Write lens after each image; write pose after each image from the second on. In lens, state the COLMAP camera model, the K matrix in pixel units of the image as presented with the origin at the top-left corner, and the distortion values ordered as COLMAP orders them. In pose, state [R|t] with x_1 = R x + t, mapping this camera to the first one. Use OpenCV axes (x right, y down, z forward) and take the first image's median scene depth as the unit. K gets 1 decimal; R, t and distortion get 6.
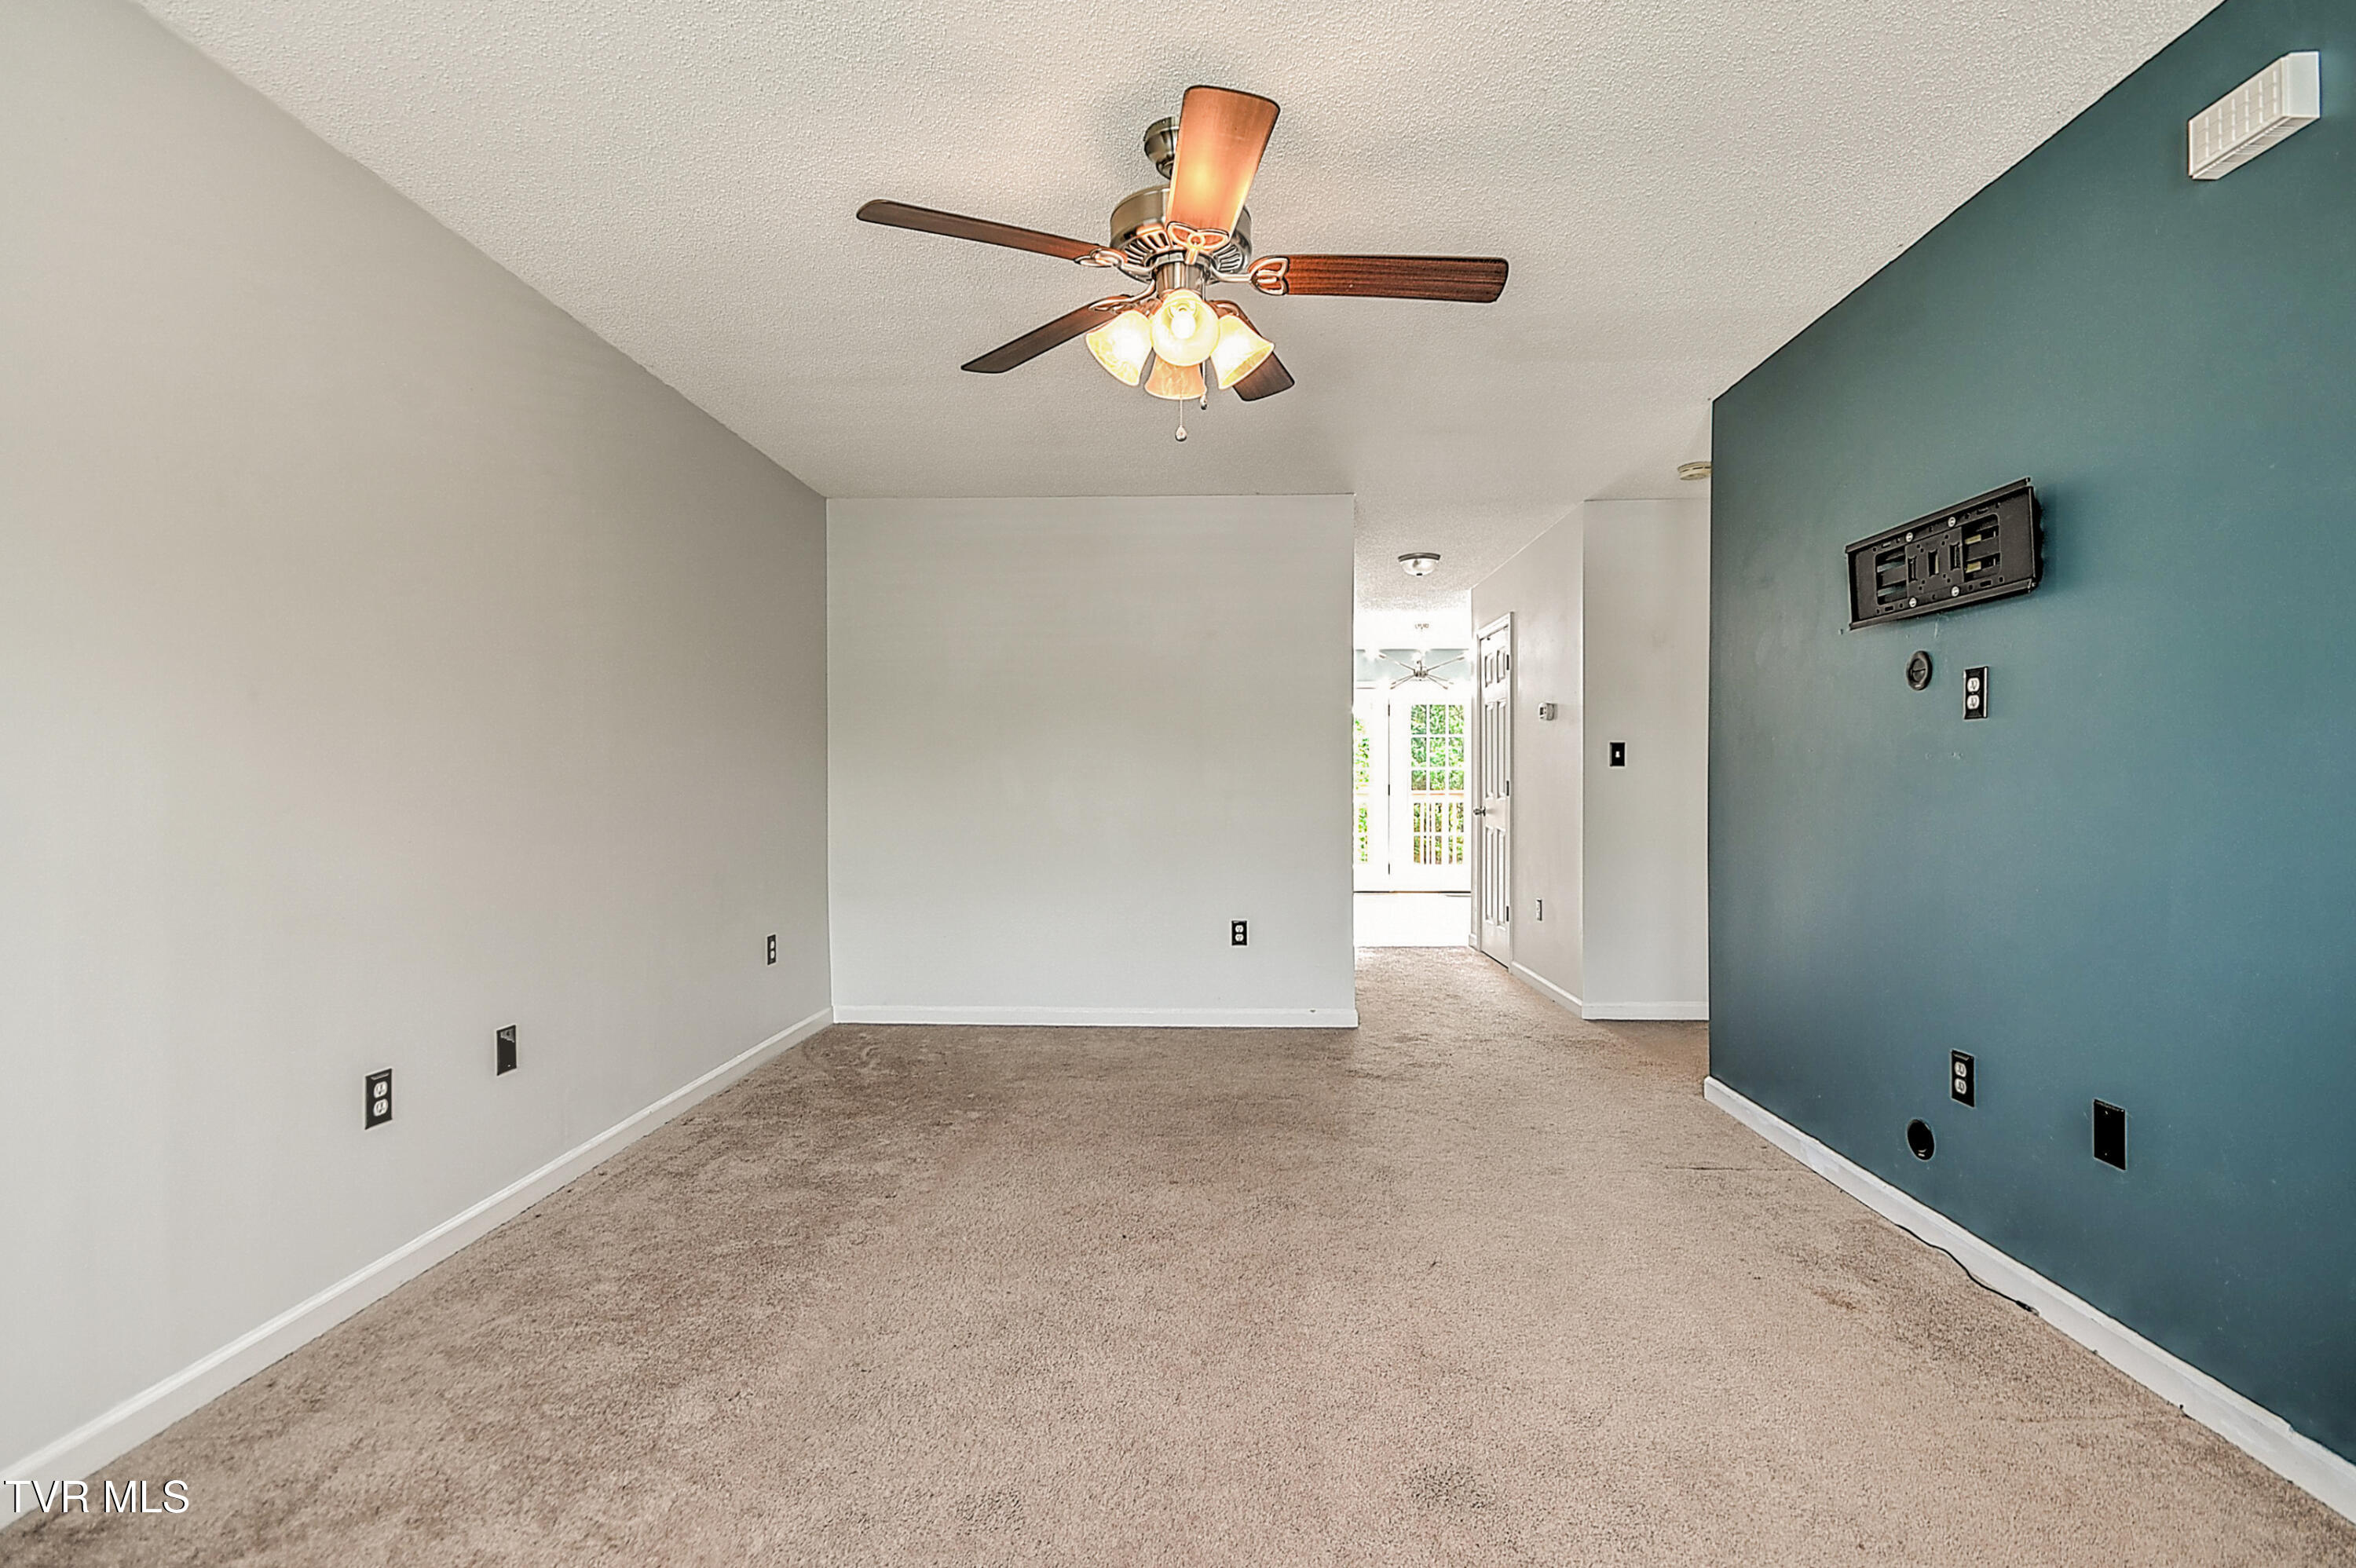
lens RADIAL K [[1073.5, 0, 1178.0], [0, 1073.5, 784.0], [0, 0, 1]] dist [0.014166, -0.003863]
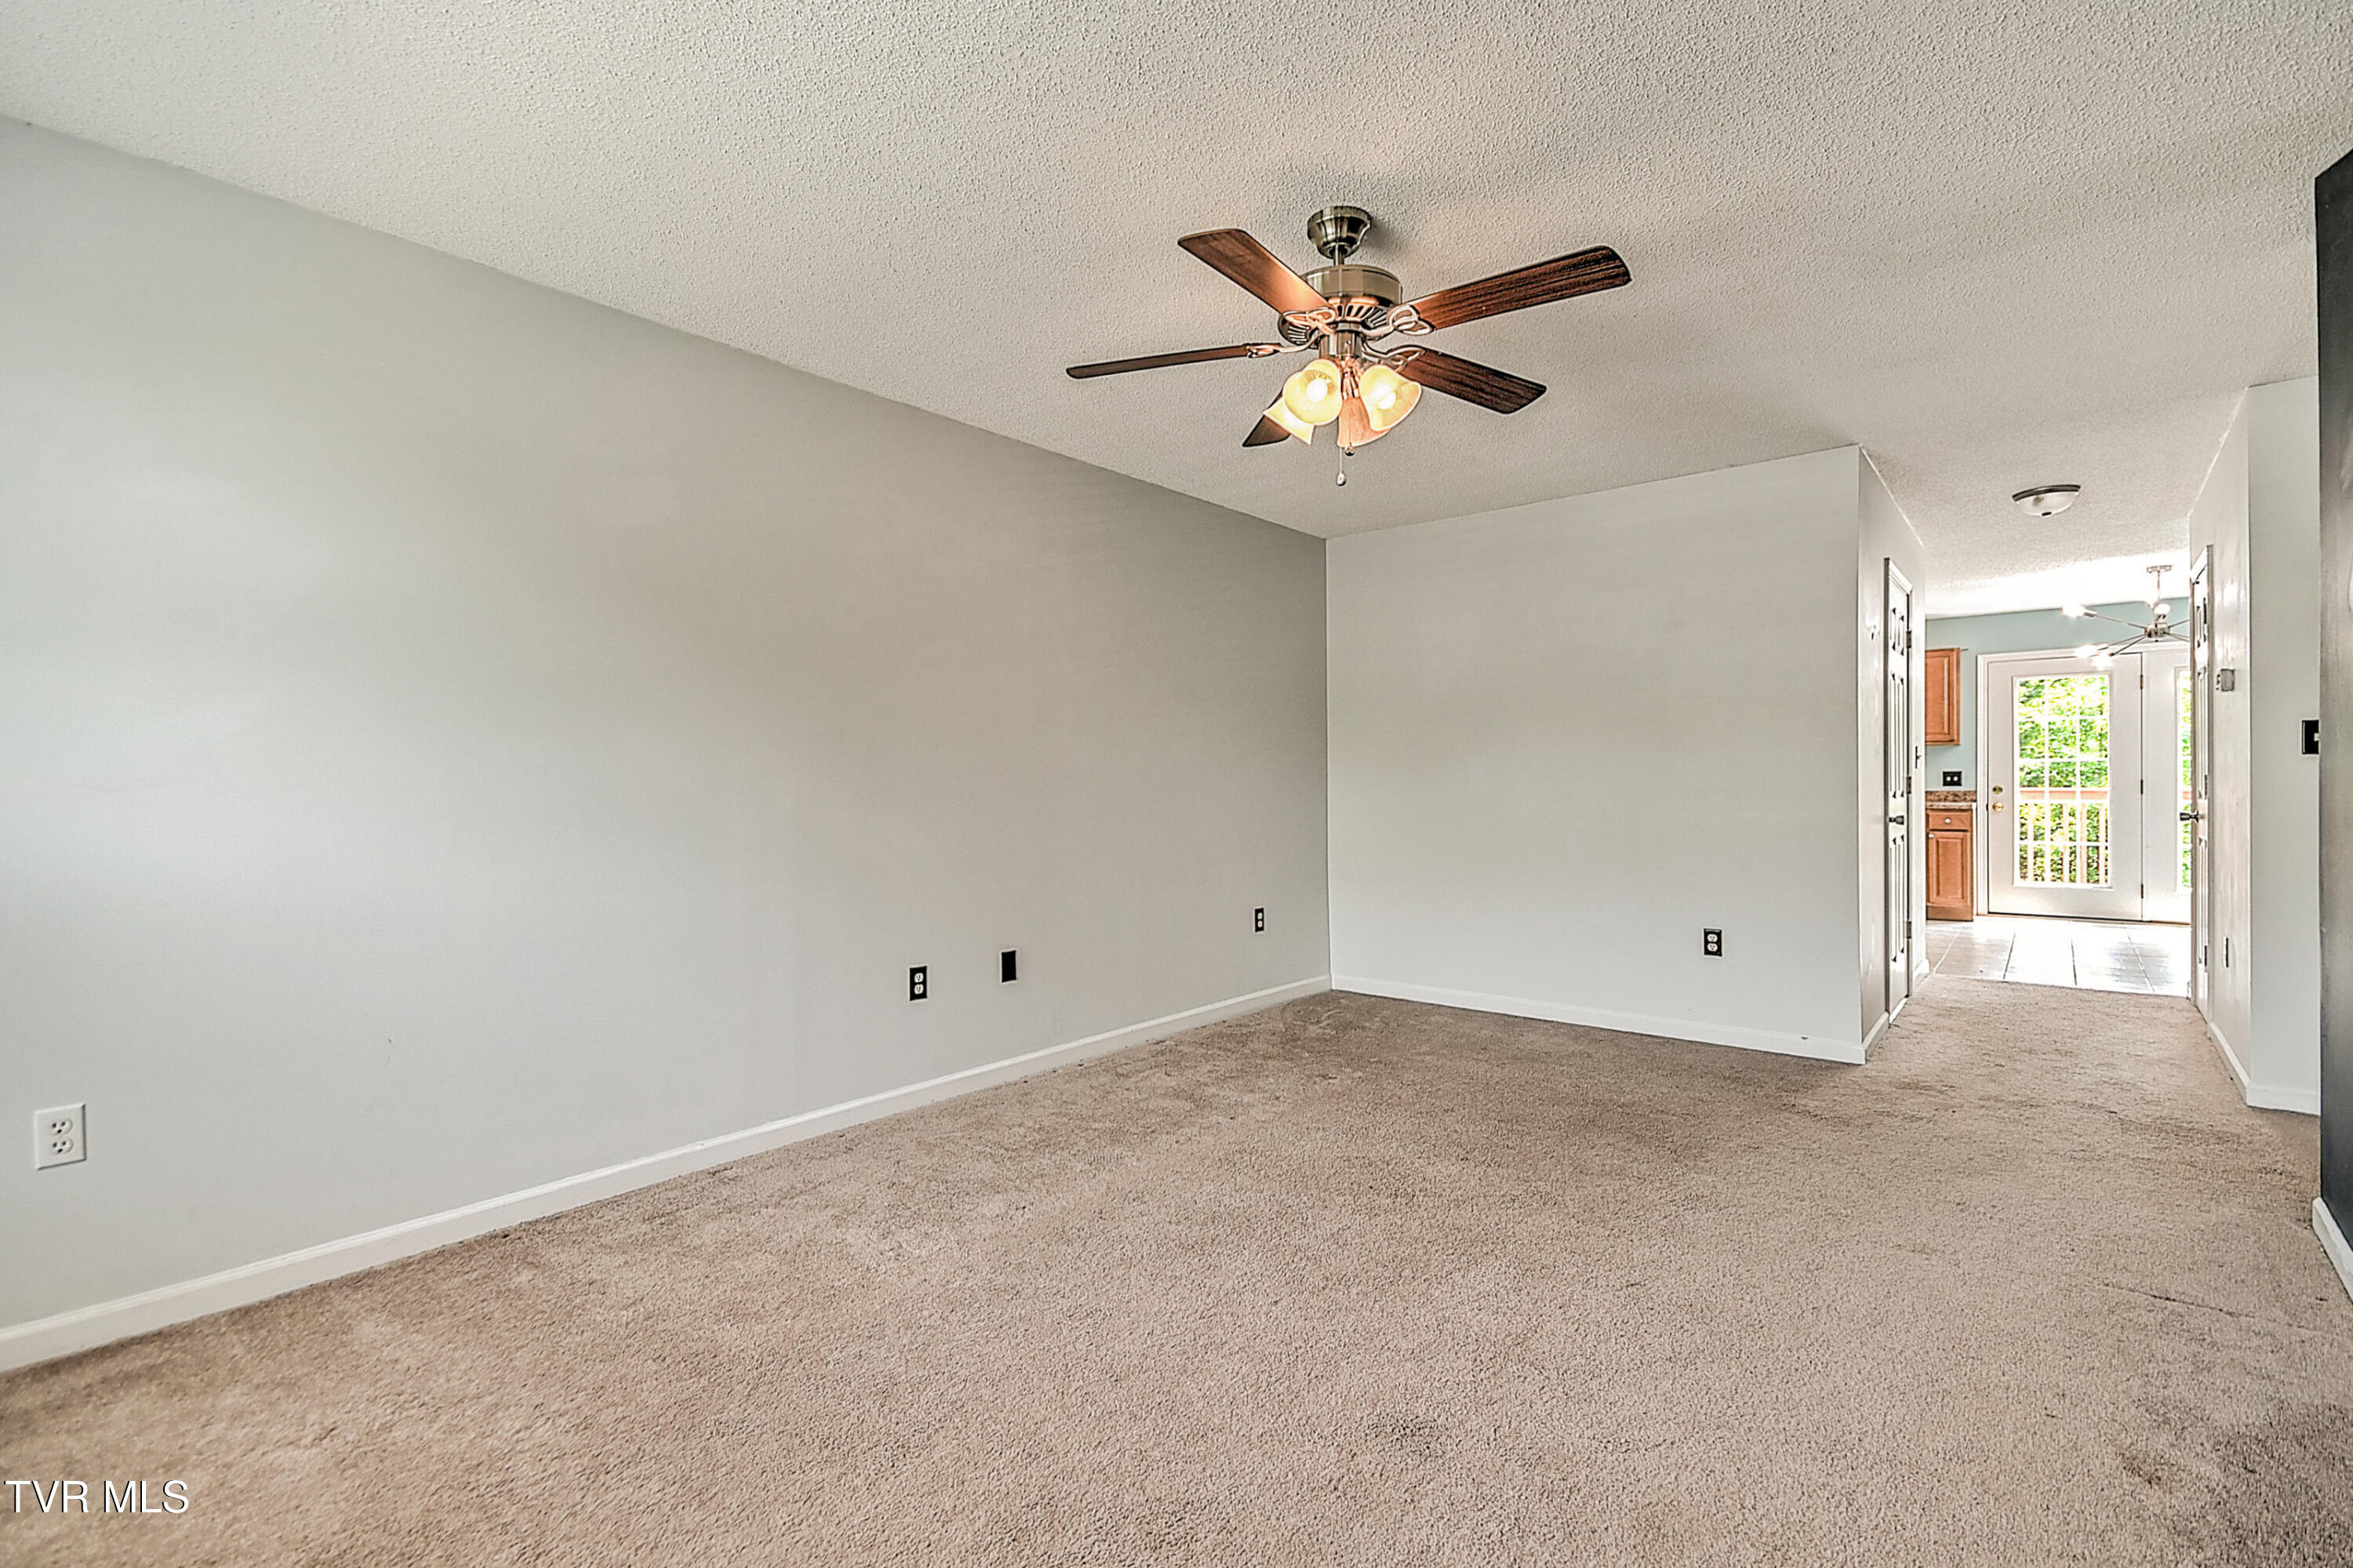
lens RADIAL K [[1036.0, 0, 1172.4], [0, 1036.0, 780.9], [0, 0, 1]] dist [-0.000338, 0.000091]
pose [[0.791197, -0.005412, -0.611537, 0.376951], [0.005128, 0.999984, -0.002214, -0.002206], [0.611539, -0.001384, 0.791213, 0.013916]]
